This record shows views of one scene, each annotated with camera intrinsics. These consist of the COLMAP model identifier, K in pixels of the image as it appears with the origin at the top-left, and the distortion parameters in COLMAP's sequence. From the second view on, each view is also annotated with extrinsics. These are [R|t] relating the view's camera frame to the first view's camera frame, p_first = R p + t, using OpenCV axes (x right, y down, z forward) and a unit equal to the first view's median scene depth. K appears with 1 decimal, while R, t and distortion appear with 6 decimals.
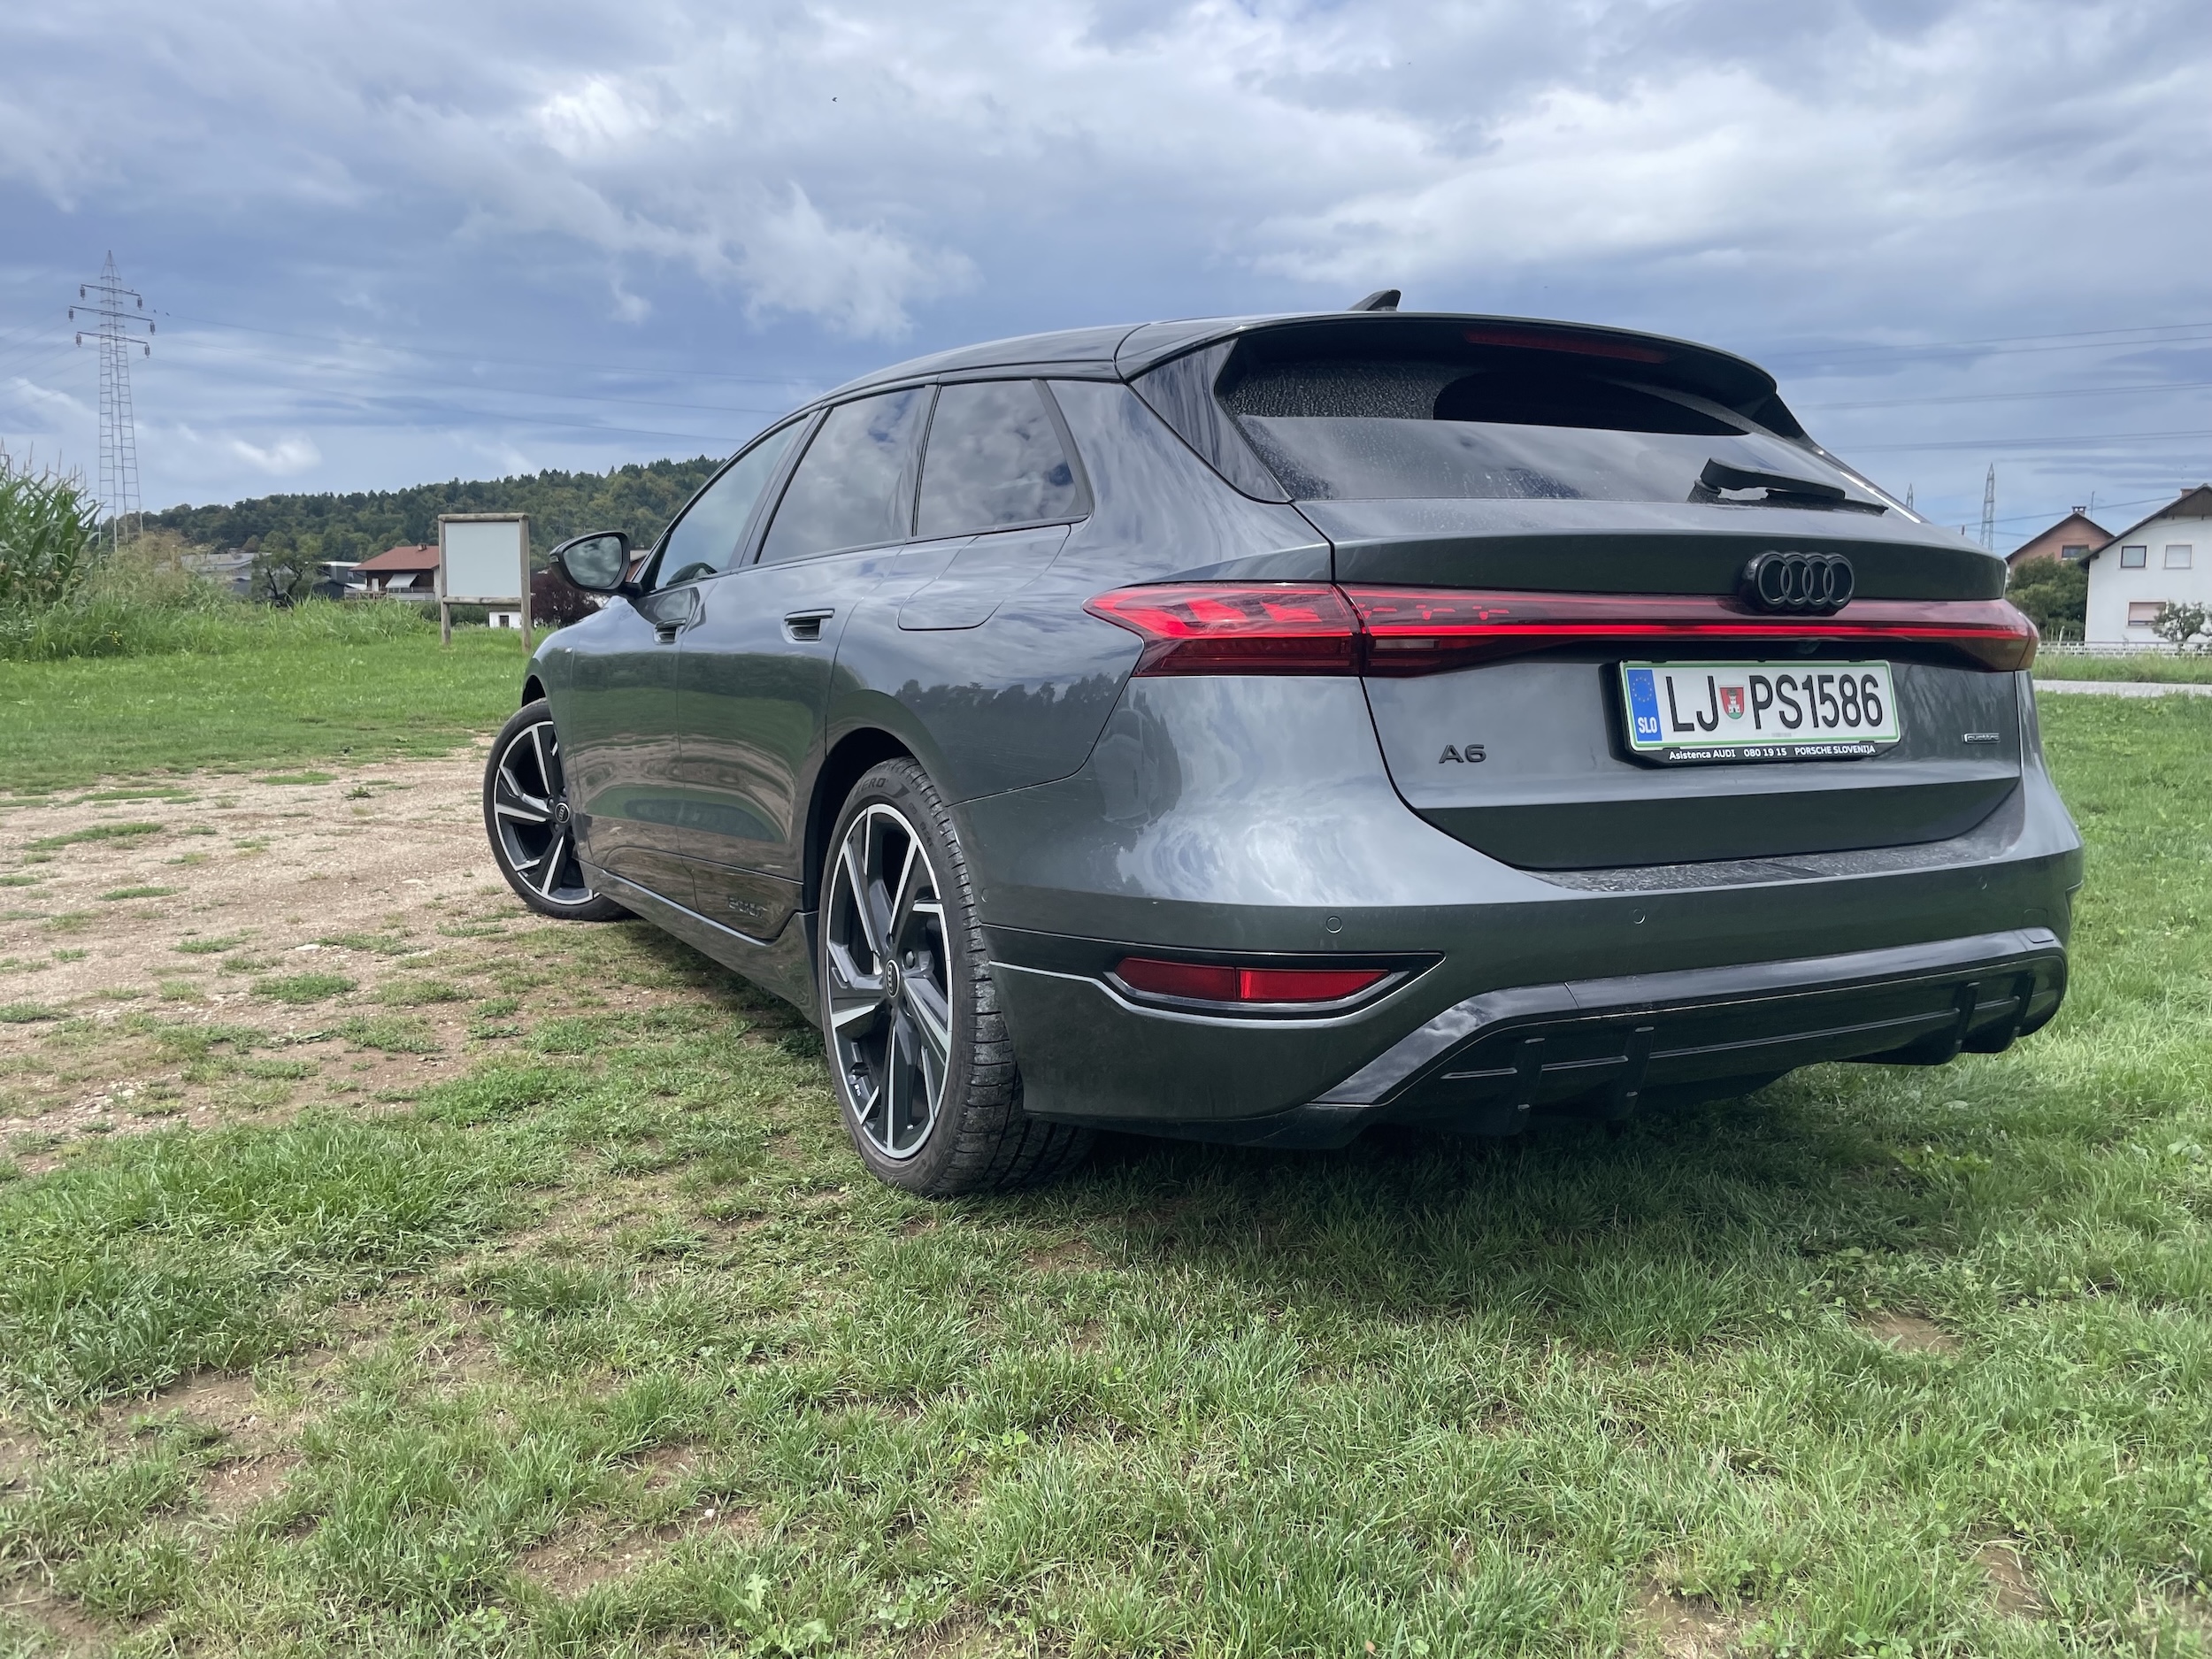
lens RADIAL K [[1686.5, 0, 1112.0], [0, 1686.5, 808.3], [0, 0, 1]] dist [0.077277, -0.109289]
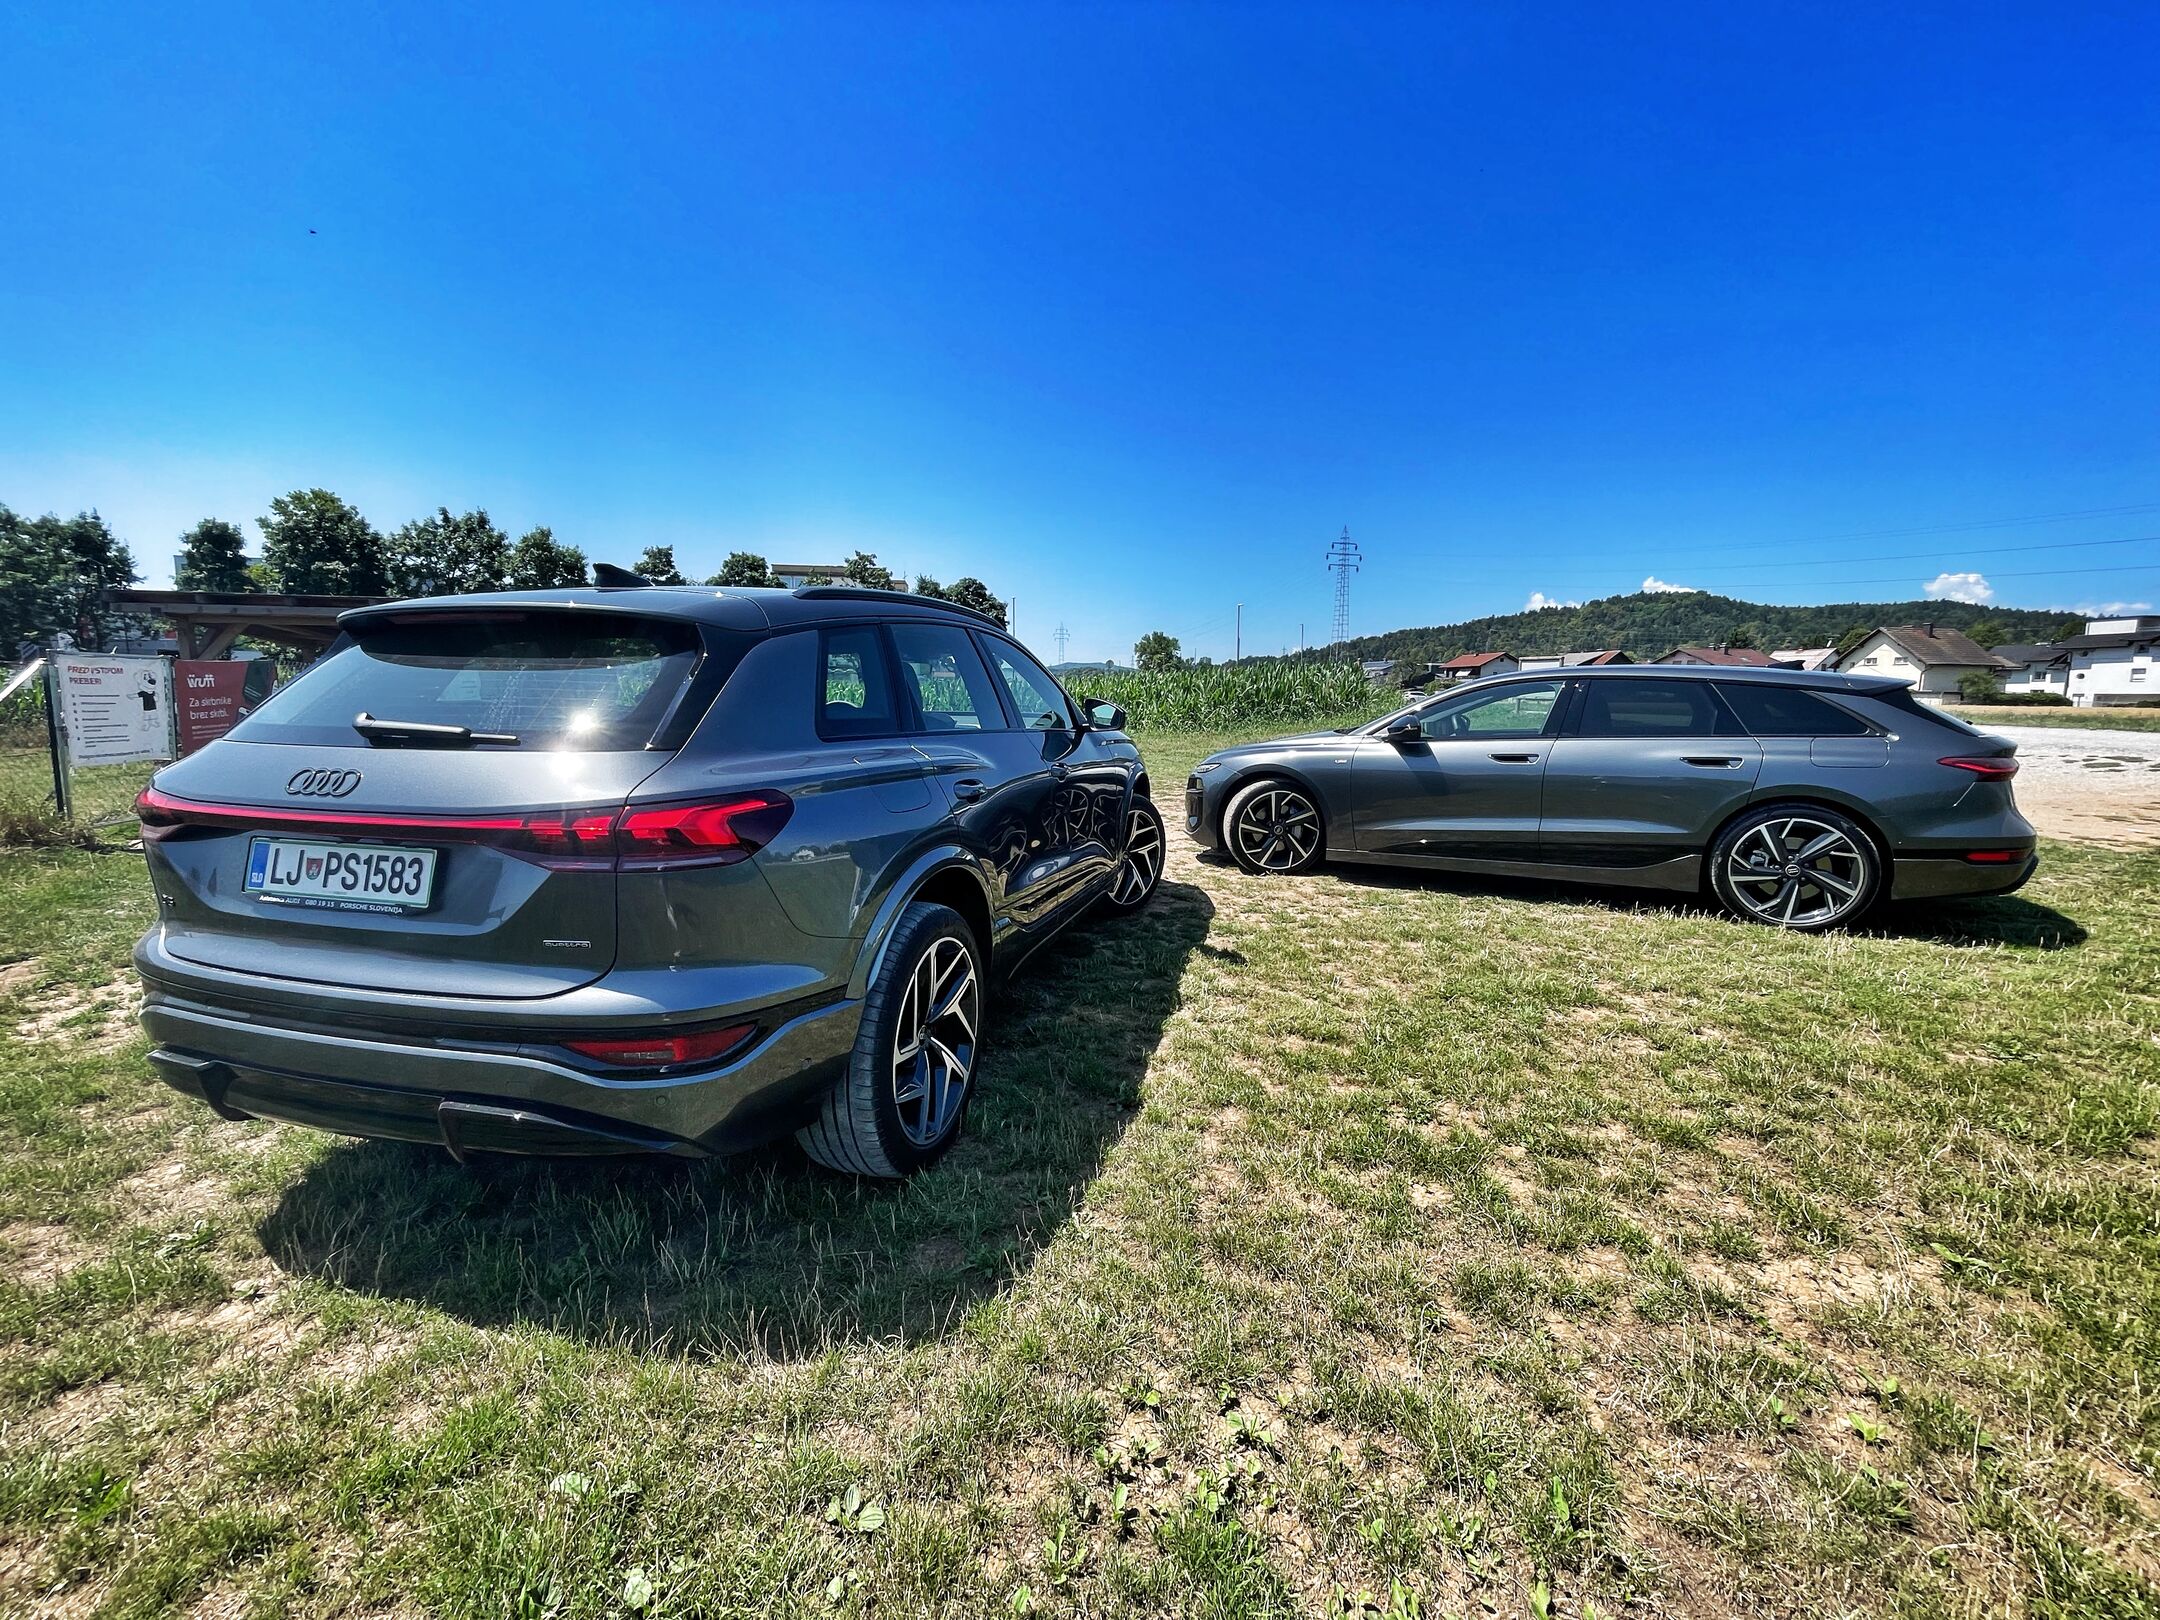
lens RADIAL K [[876.1, 0, 1071.5], [0, 876.1, 804.8], [0, 0, 1]] dist [0.001101, -0.000739]
pose [[0.726168, 0.072818, -0.683650, 1.175148], [-0.072839, 0.996927, 0.028817, -0.161135], [0.683648, 0.028870, 0.729241, 0.736253]]
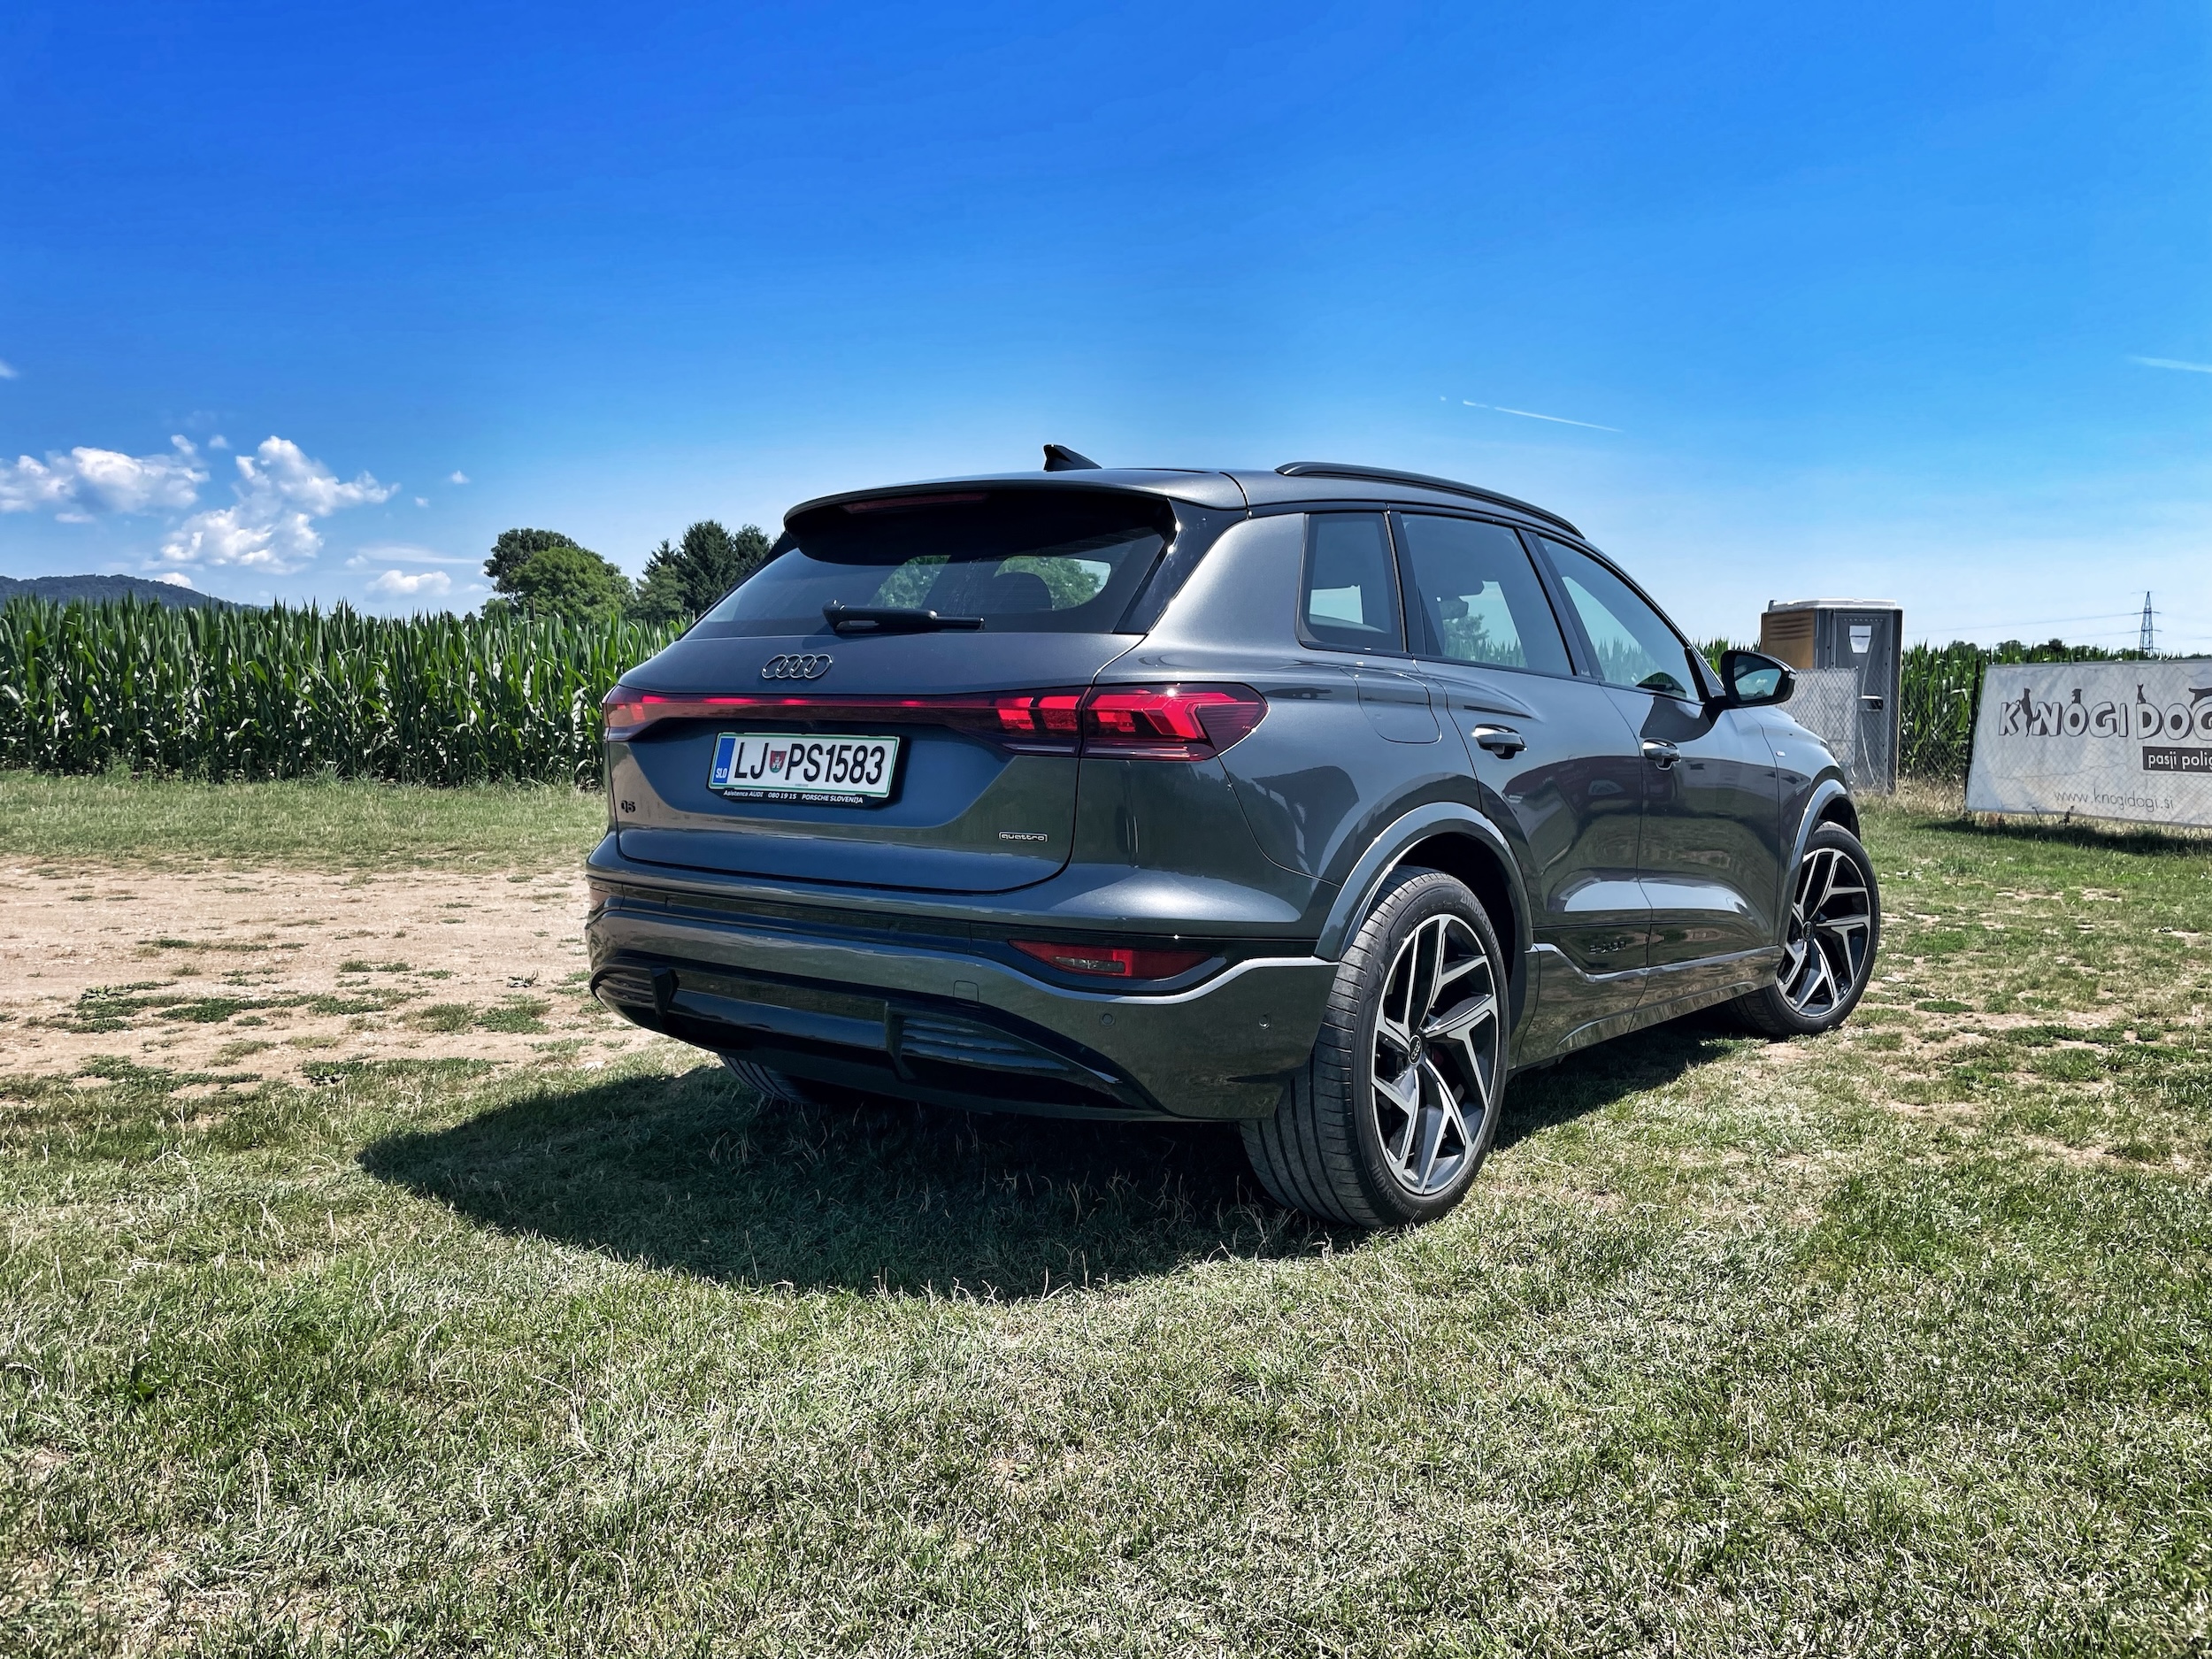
lens RADIAL K [[1688.6, 0, 1106.0], [0, 1688.6, 829.5], [0, 0, 1]] dist [0.077333, -0.111543]
pose [[0.416089, 0.043045, -0.908304, 1.512387], [-0.115993, 0.993231, -0.006066, -0.022664], [0.901895, 0.107881, 0.418266, 0.538641]]
